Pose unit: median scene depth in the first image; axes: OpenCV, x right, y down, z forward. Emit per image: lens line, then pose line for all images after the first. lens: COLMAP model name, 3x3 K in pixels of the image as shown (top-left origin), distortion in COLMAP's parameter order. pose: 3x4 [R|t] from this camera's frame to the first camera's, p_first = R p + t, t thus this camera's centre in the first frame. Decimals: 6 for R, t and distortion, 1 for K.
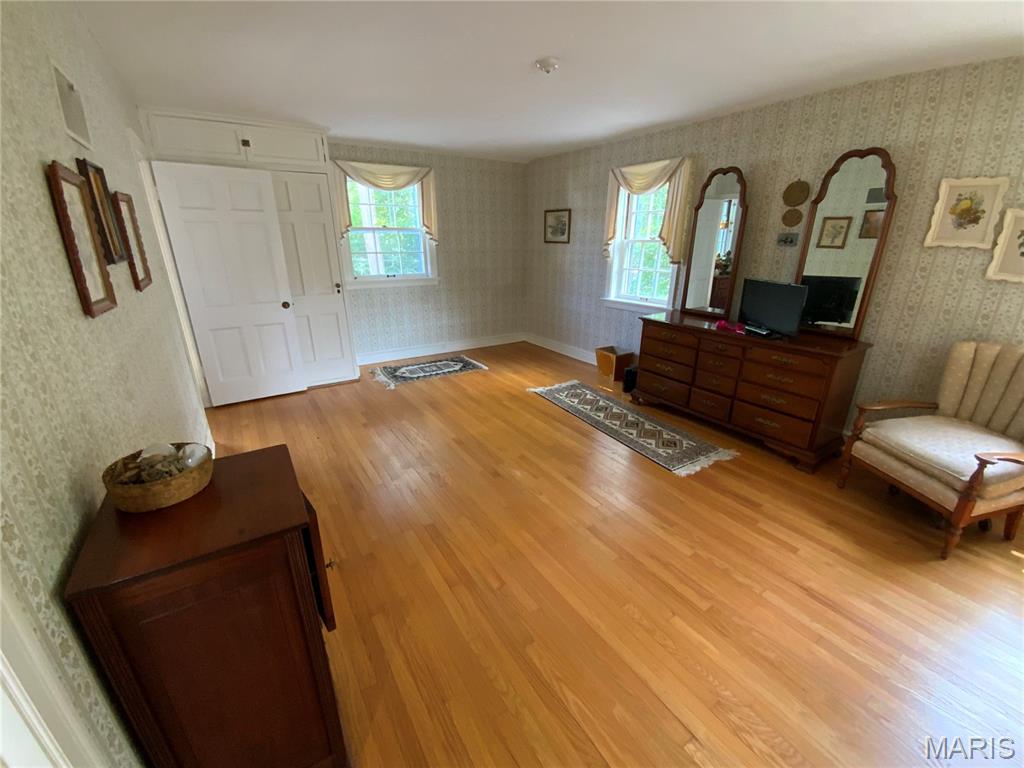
lens RADIAL K [[411.0, 0, 512.0], [0, 411.0, 384.0], [0, 0, 1]] dist [0.019331, -0.014766]
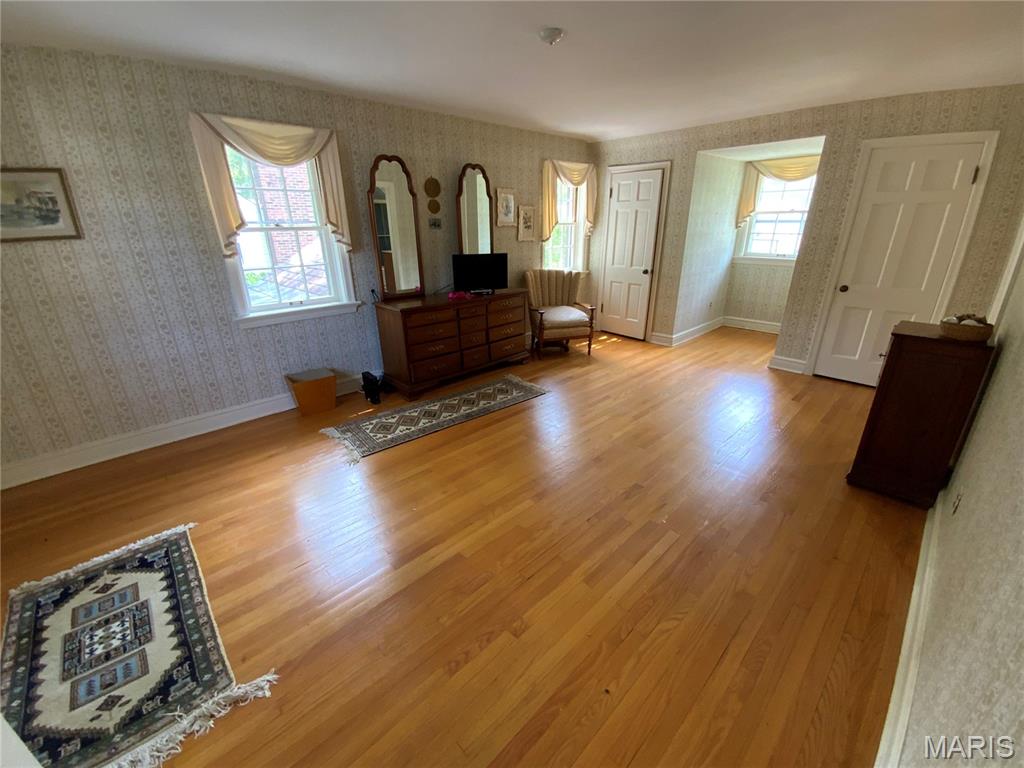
lens RADIAL K [[411.0, 0, 512.0], [0, 411.0, 384.0], [0, 0, 1]] dist [0.019331, -0.014766]
pose [[-0.170961, -0.362094, 0.916330, -0.567178], [0.341090, 0.850764, 0.399823, -0.271847], [-0.924354, 0.380905, -0.021940, 0.759722]]
